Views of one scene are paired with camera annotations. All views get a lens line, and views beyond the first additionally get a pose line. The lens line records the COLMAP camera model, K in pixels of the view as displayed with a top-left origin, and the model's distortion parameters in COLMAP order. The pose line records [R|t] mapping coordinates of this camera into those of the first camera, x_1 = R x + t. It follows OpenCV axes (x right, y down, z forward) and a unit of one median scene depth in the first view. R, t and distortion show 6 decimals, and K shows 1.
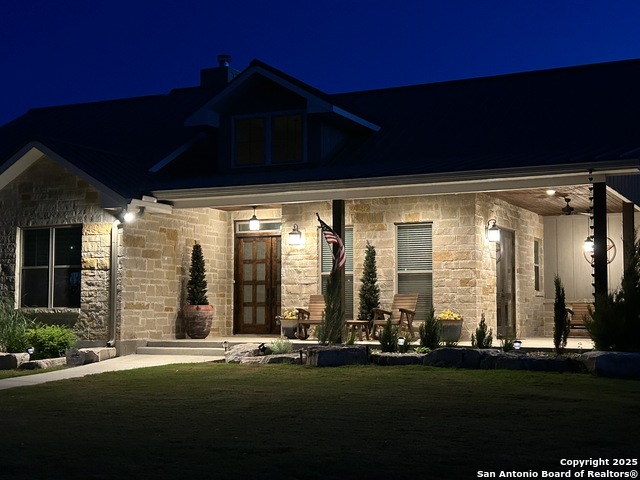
lens RADIAL K [[944.1, 0, 320.0], [0, 944.1, 240.0], [0, 0, 1]] dist [0.015164, 0.006247]
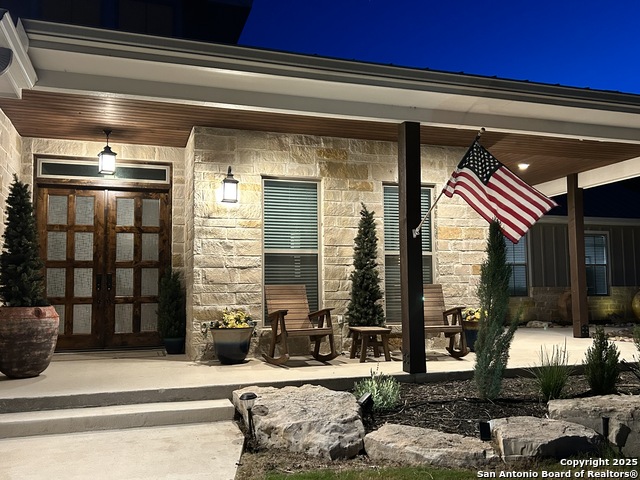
lens RADIAL K [[590.4, 0, 320.0], [0, 590.4, 240.0], [0, 0, 1]] dist [0.011953, 0.000588]
pose [[0.699791, 0.054272, 0.712283, -0.247066], [-0.045212, 0.998476, -0.031659, 0.038341], [-0.712916, -0.010049, 0.701178, 0.693162]]
